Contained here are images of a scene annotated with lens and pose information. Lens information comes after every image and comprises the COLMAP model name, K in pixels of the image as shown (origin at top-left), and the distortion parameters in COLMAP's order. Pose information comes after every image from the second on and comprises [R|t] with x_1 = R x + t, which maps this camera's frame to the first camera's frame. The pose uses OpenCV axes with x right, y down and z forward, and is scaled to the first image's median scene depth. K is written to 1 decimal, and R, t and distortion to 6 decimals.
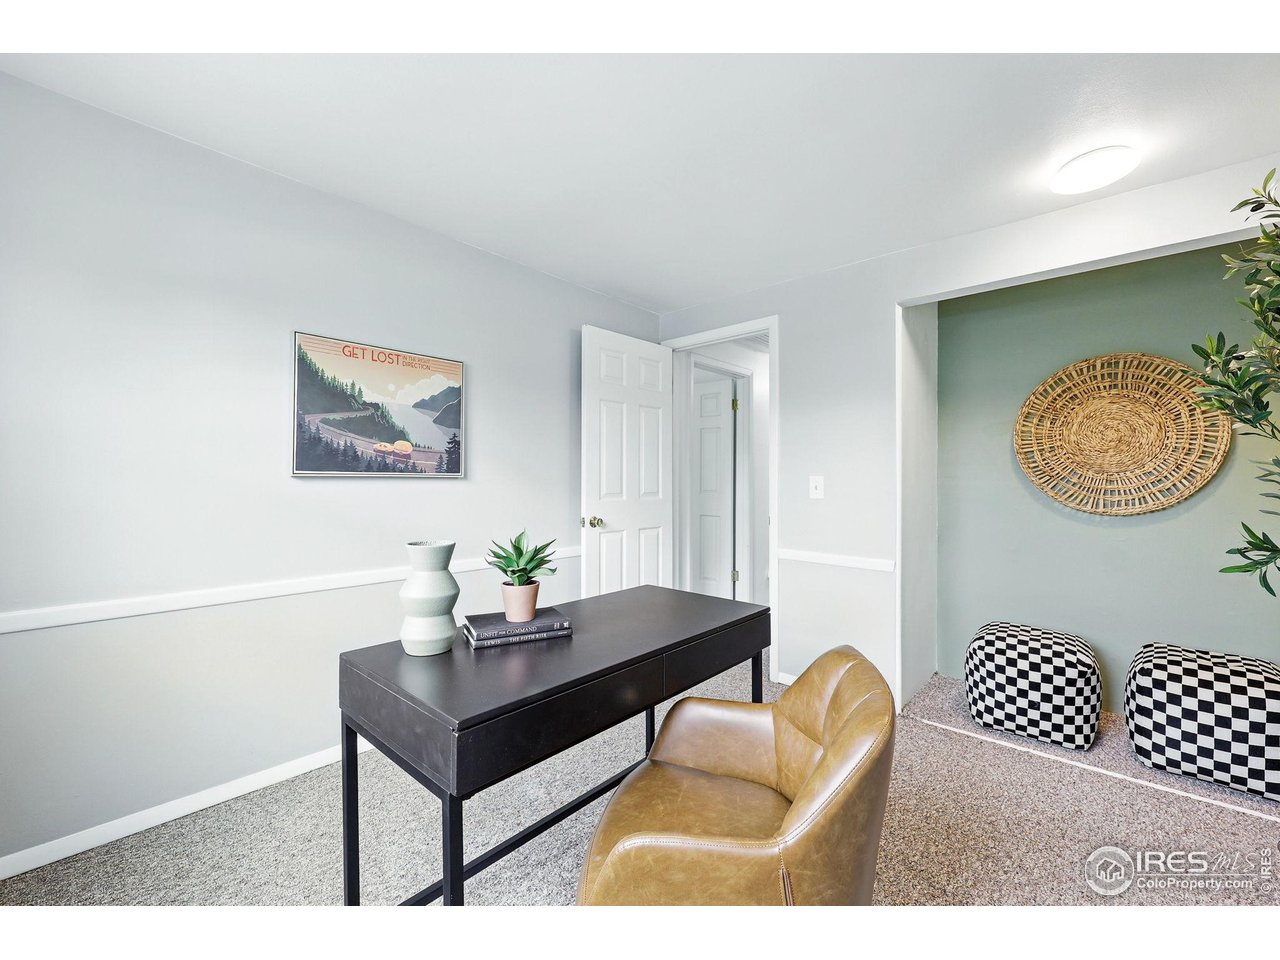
lens RADIAL K [[522.2, 0, 640.9], [0, 522.2, 472.3], [0, 0, 1]] dist [-0.003513, -0.000441]
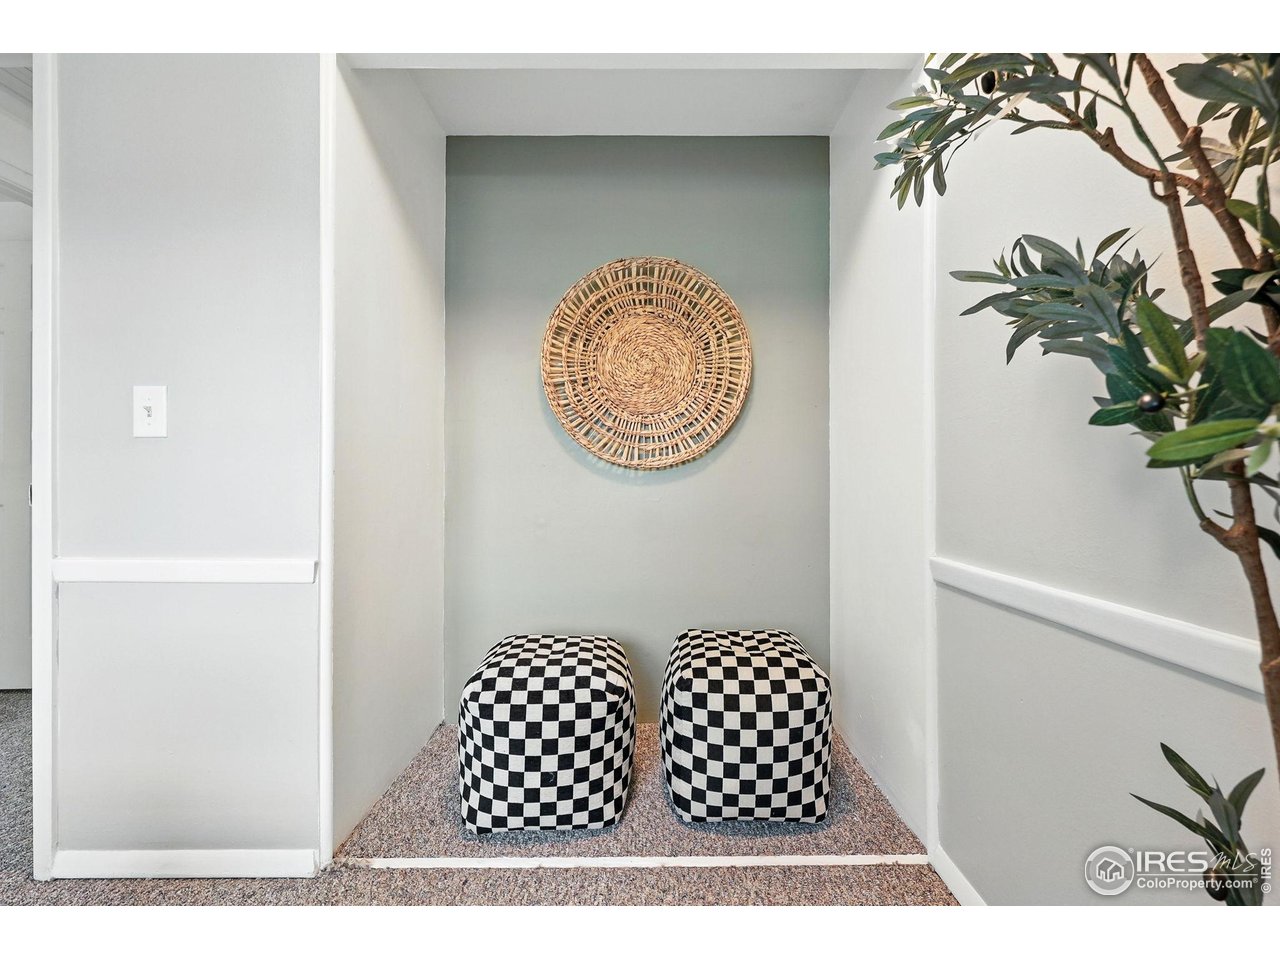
lens RADIAL K [[522.2, 0, 642.3], [0, 522.2, 476.8], [0, 0, 1]] dist [-0.003513, -0.000441]
pose [[0.743233, -0.005138, 0.669013, 0.412541], [-0.003195, 0.999932, 0.011228, 0.092310], [-0.669025, -0.010483, 0.743166, 0.462774]]
